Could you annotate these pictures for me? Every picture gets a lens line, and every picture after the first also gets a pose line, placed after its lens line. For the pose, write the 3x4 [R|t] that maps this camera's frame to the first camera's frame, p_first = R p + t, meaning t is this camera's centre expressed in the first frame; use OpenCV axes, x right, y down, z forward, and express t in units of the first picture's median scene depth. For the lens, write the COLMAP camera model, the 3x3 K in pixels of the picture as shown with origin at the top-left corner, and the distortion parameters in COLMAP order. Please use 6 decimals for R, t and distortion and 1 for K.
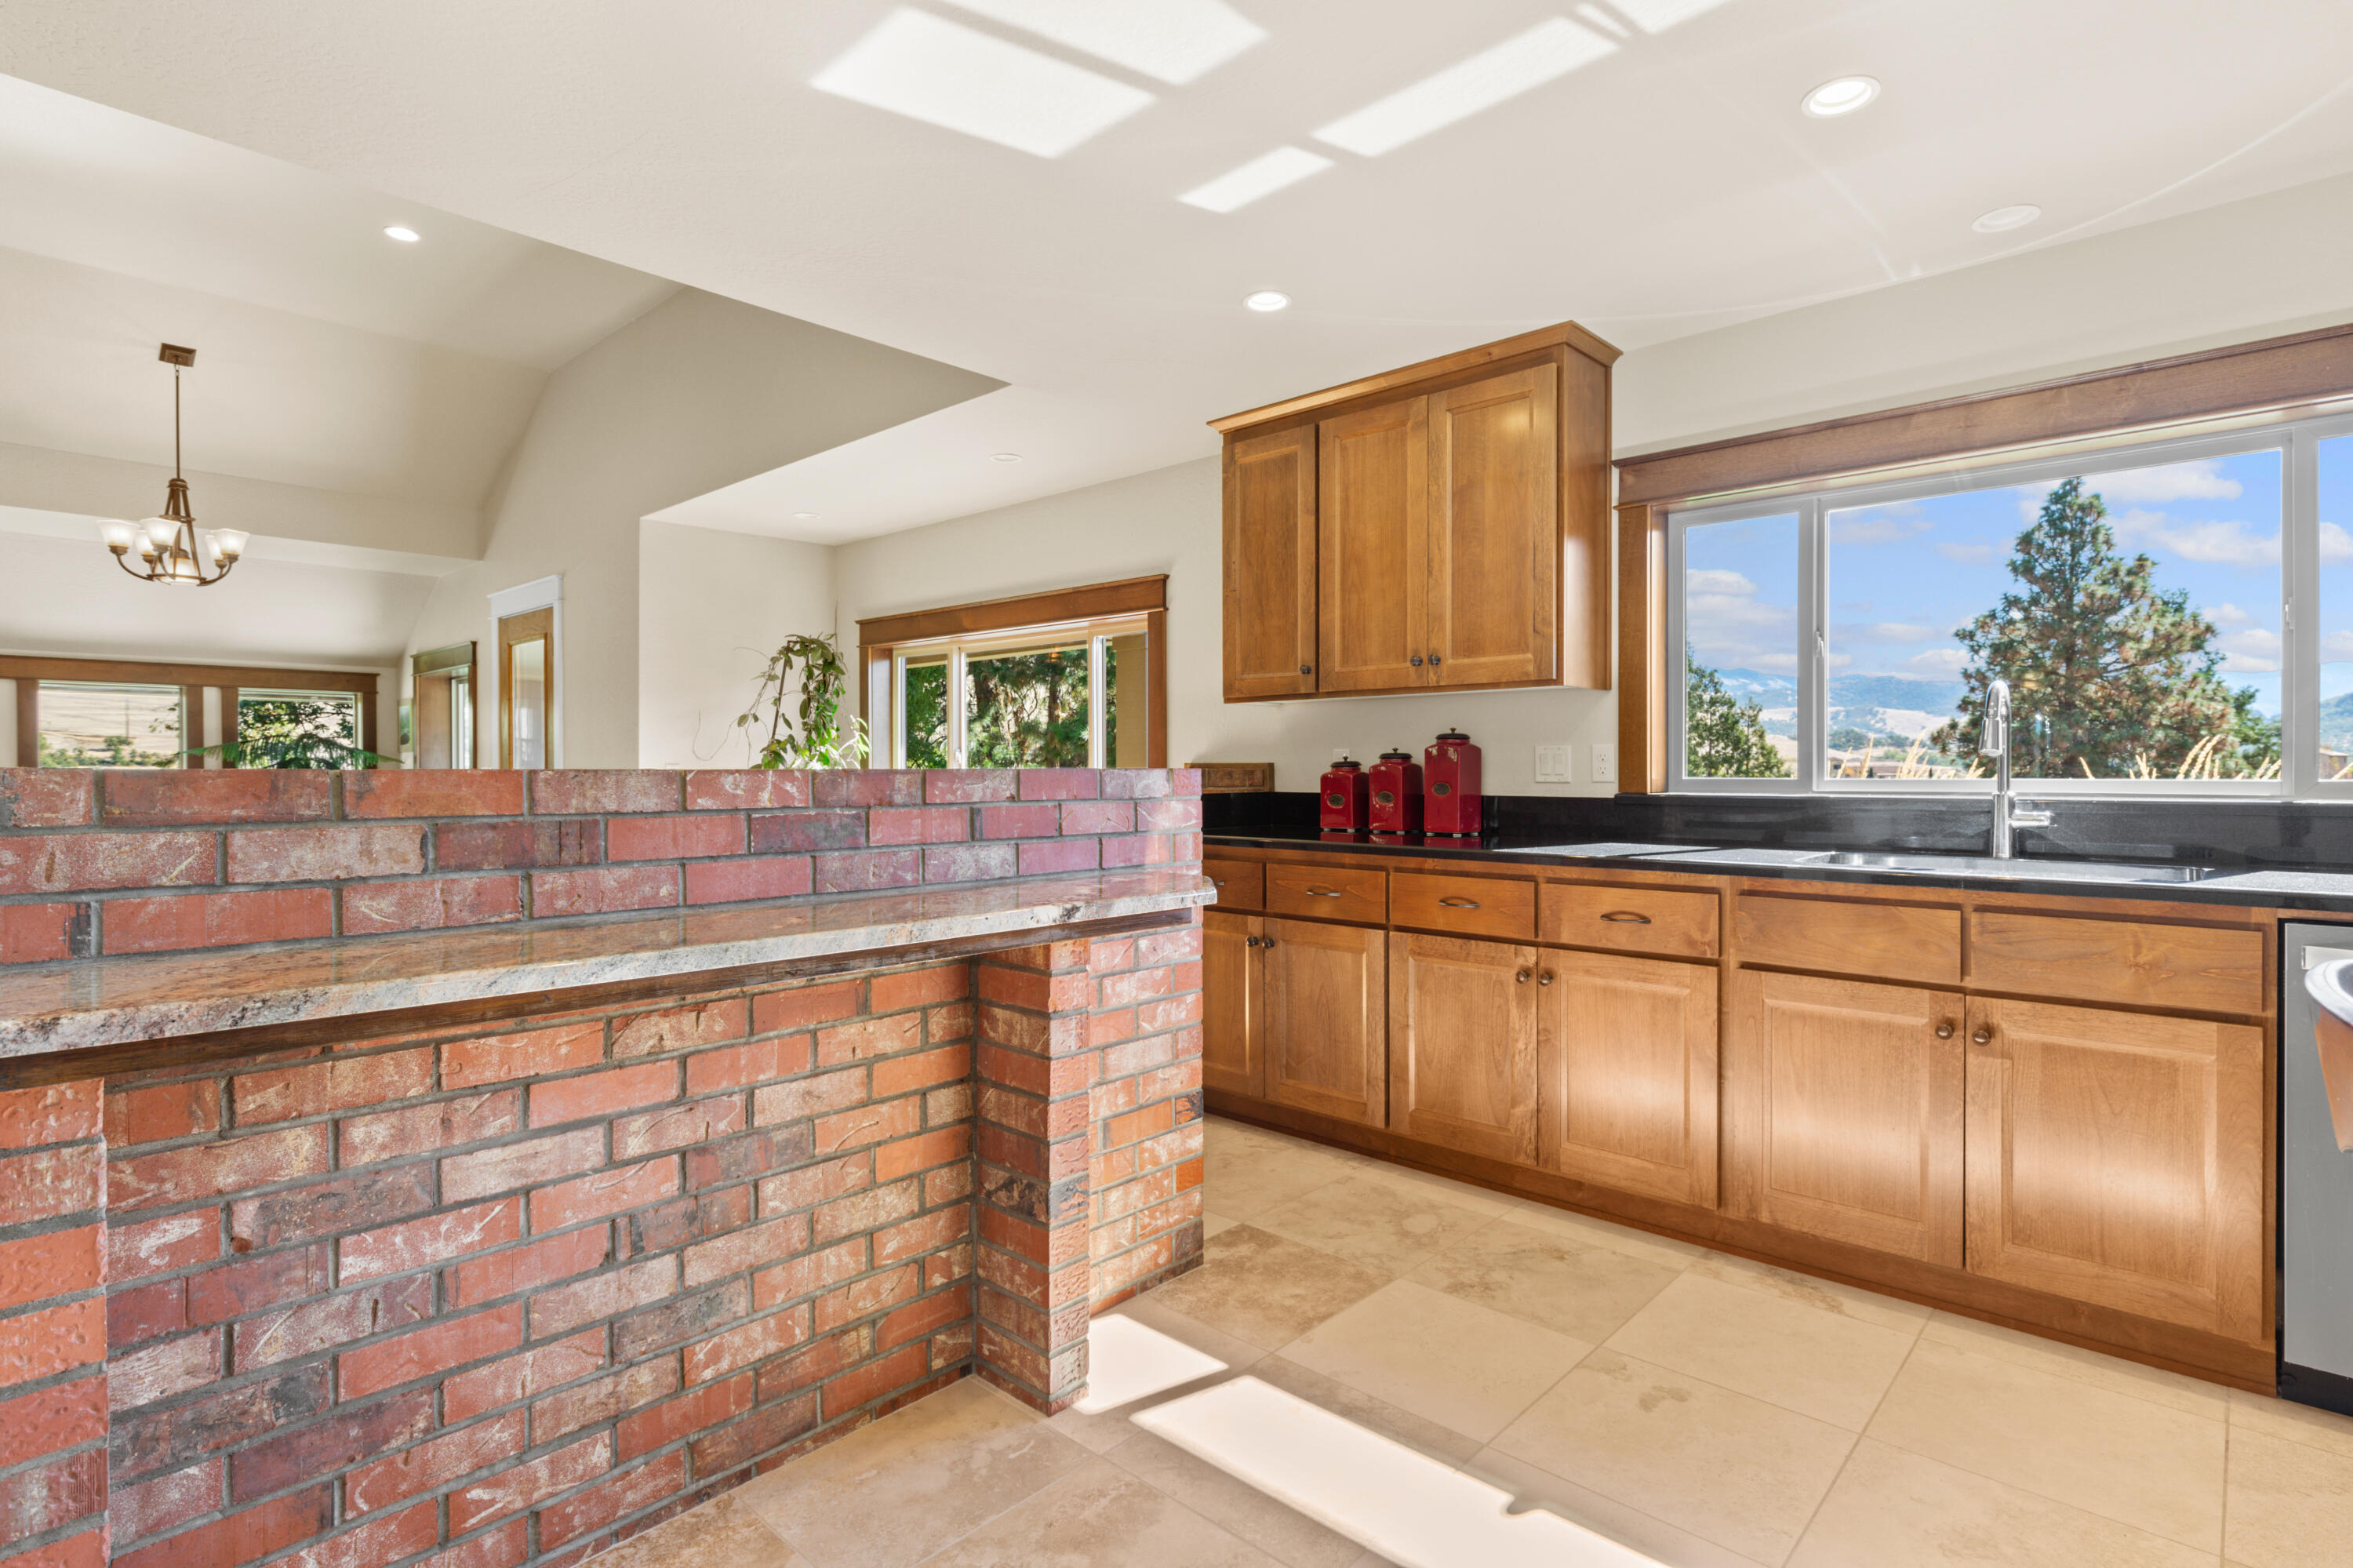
lens RADIAL K [[1174.3, 0, 1184.2], [0, 1174.3, 778.4], [0, 0, 1]] dist [0.001689, 0.000099]
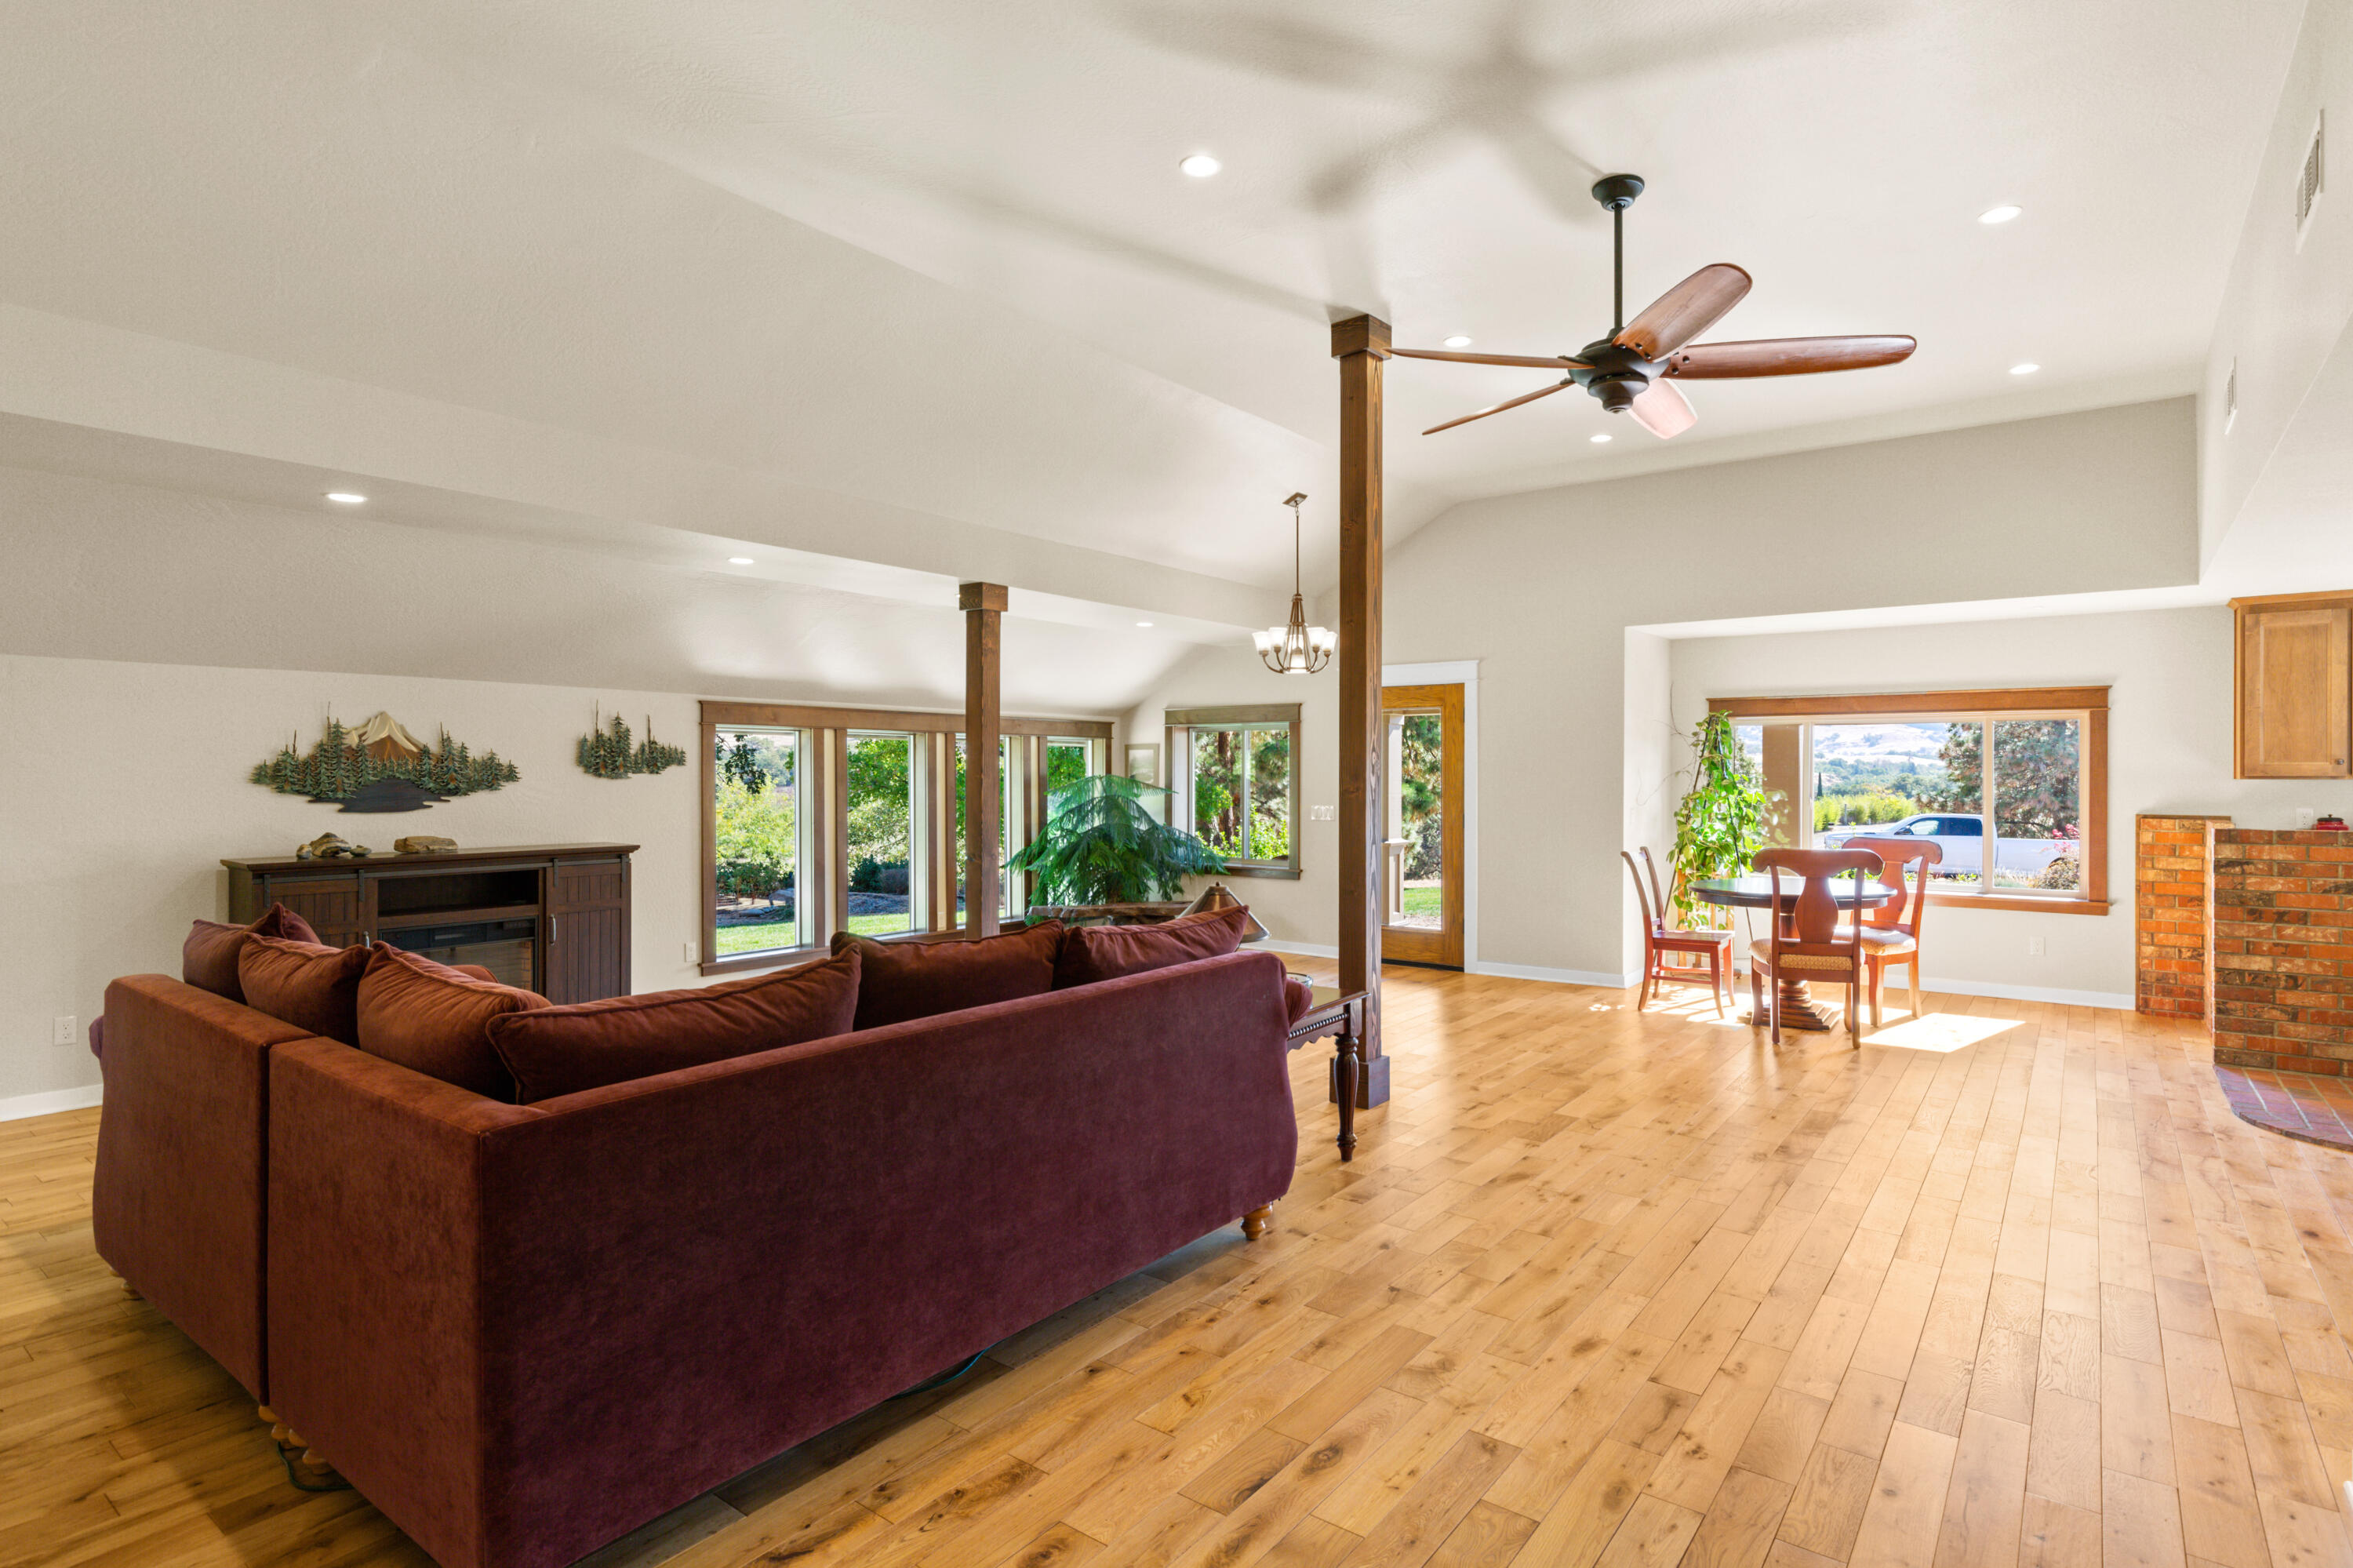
lens RADIAL K [[1184.8, 0, 1197.3], [0, 1184.8, 770.9], [0, 0, 1]] dist [0.000758, 0.001486]
pose [[0.994780, 0.001894, 0.102029, -2.245377], [-0.000798, 0.999942, -0.010779, -0.086777], [-0.102043, 0.010641, 0.994723, -0.618185]]
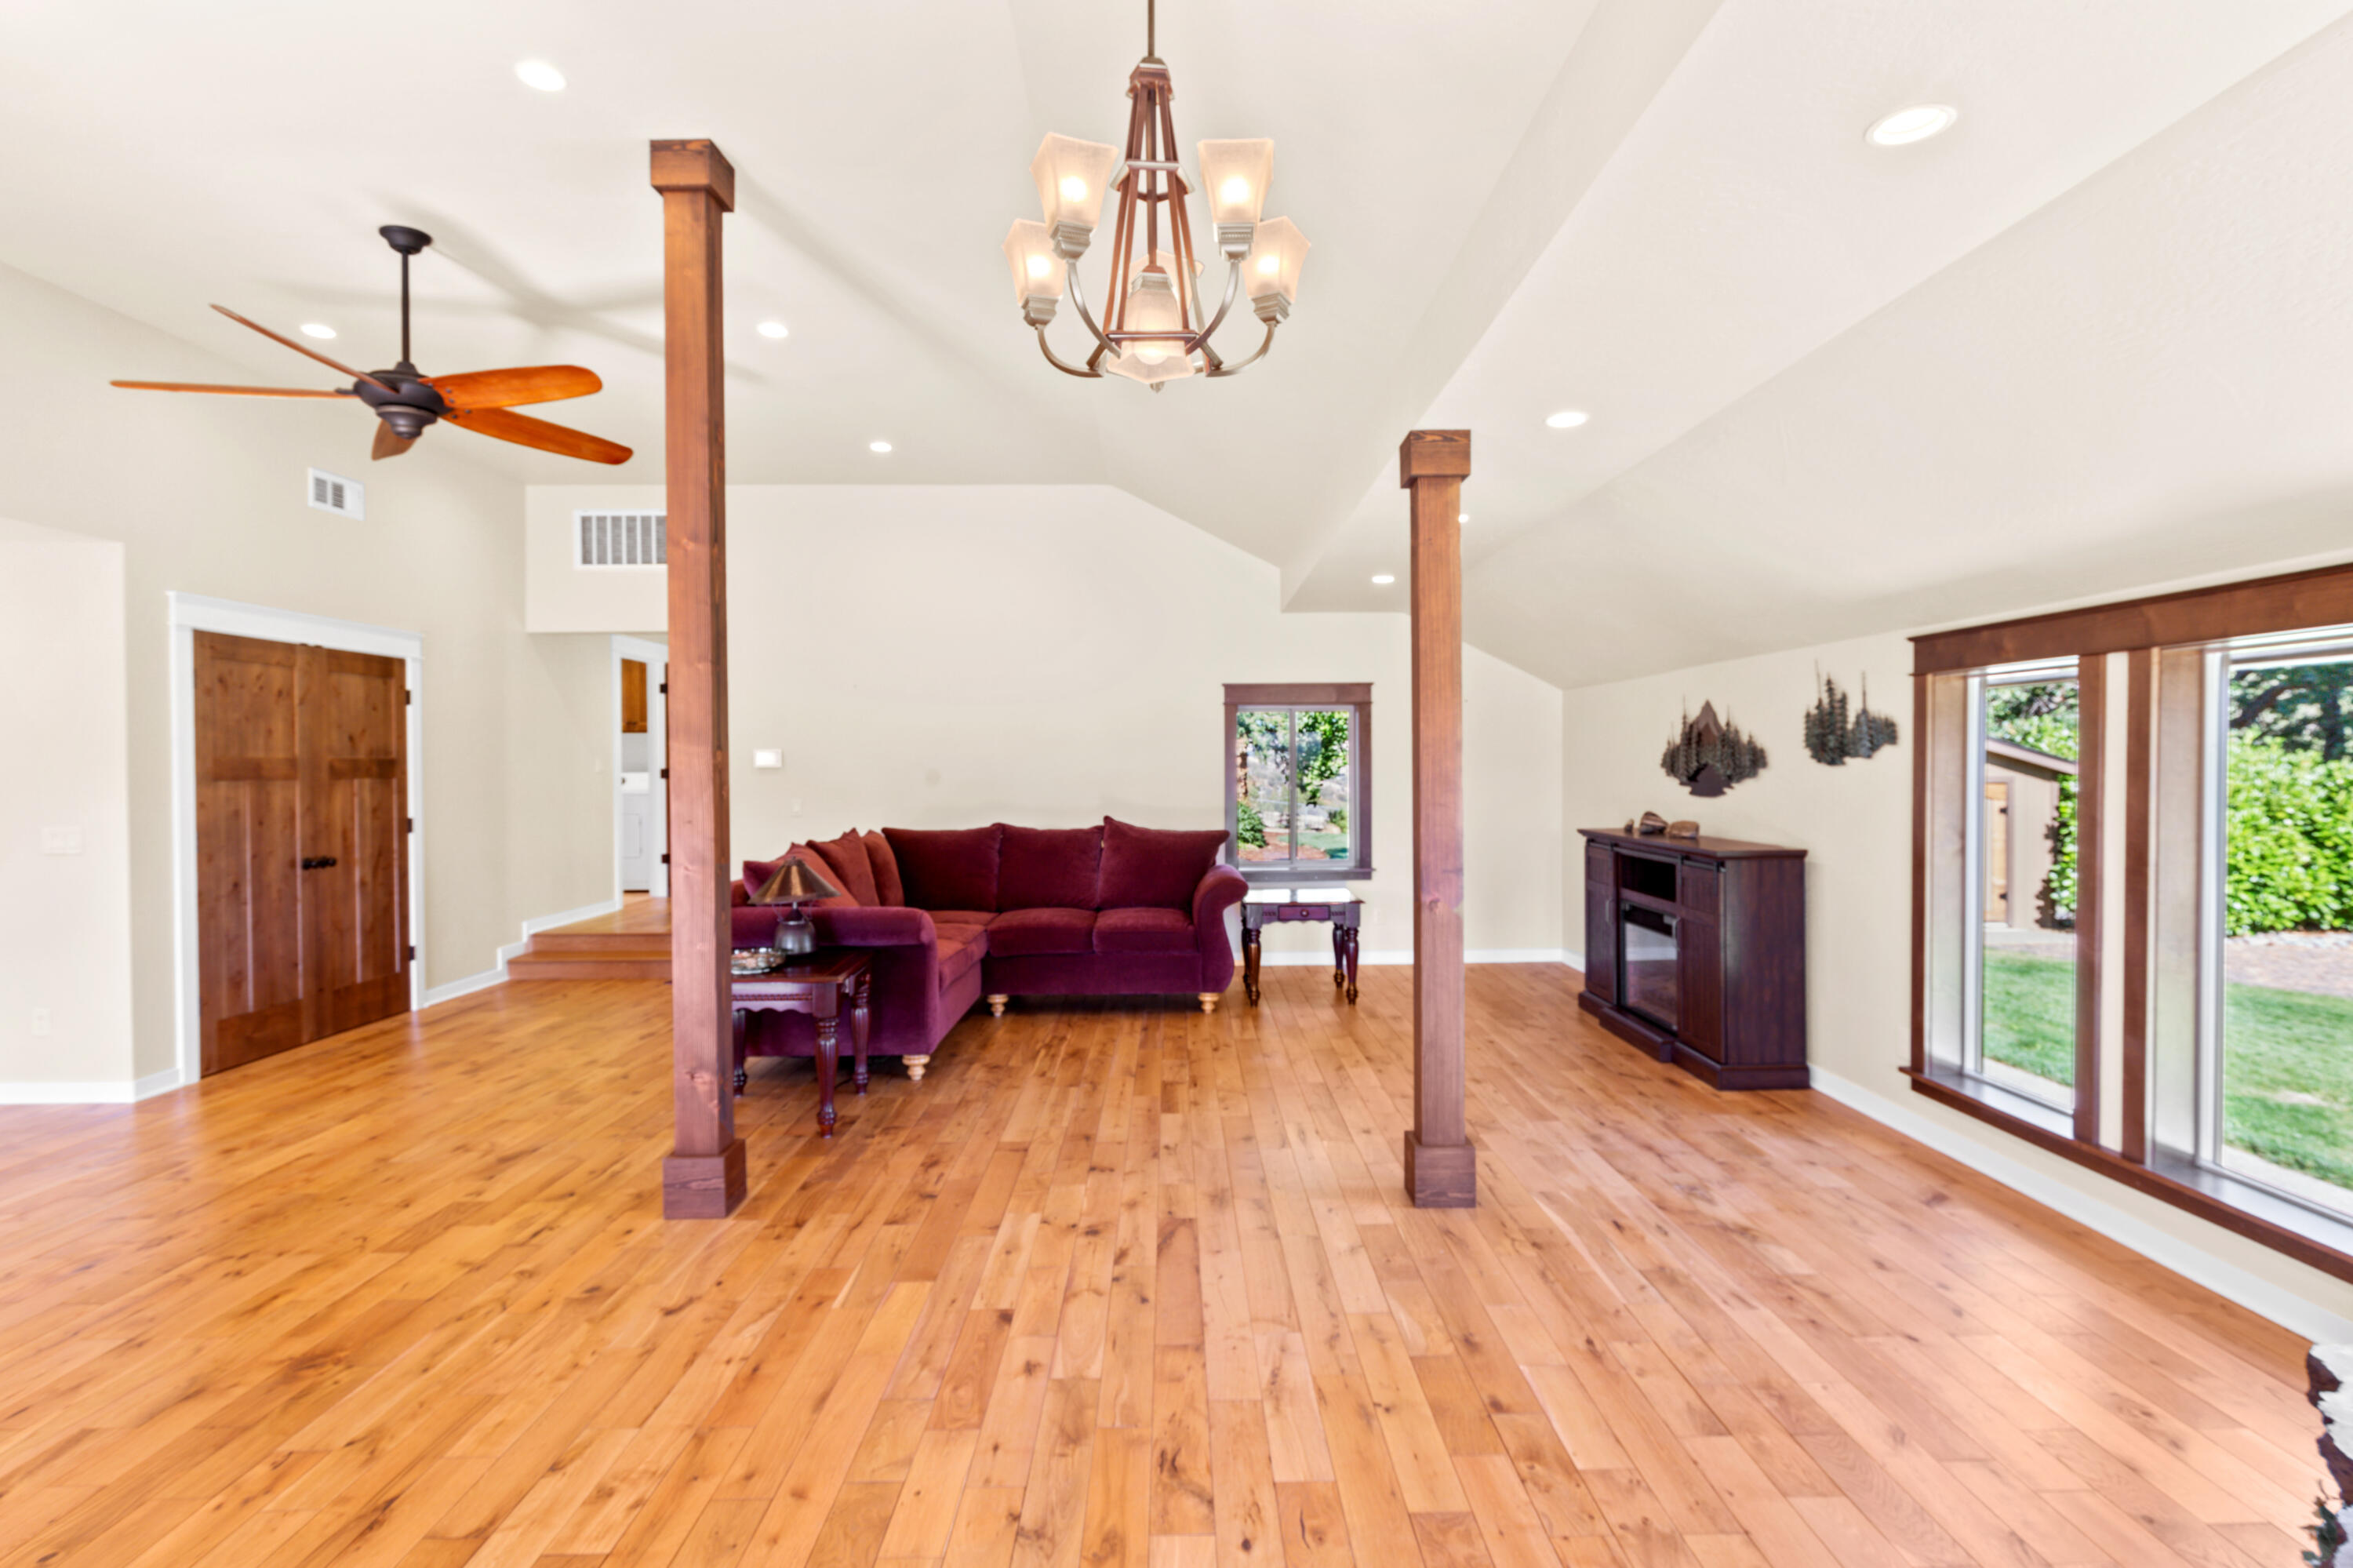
lens RADIAL K [[1184.8, 0, 1184.3], [0, 1184.8, 767.3], [0, 0, 1]] dist [0.000758, 0.001486]
pose [[-0.725158, 0.006388, -0.688553, -1.268754], [0.002686, 0.999976, 0.006449, -0.106023], [0.688578, 0.002827, -0.725157, 2.555719]]
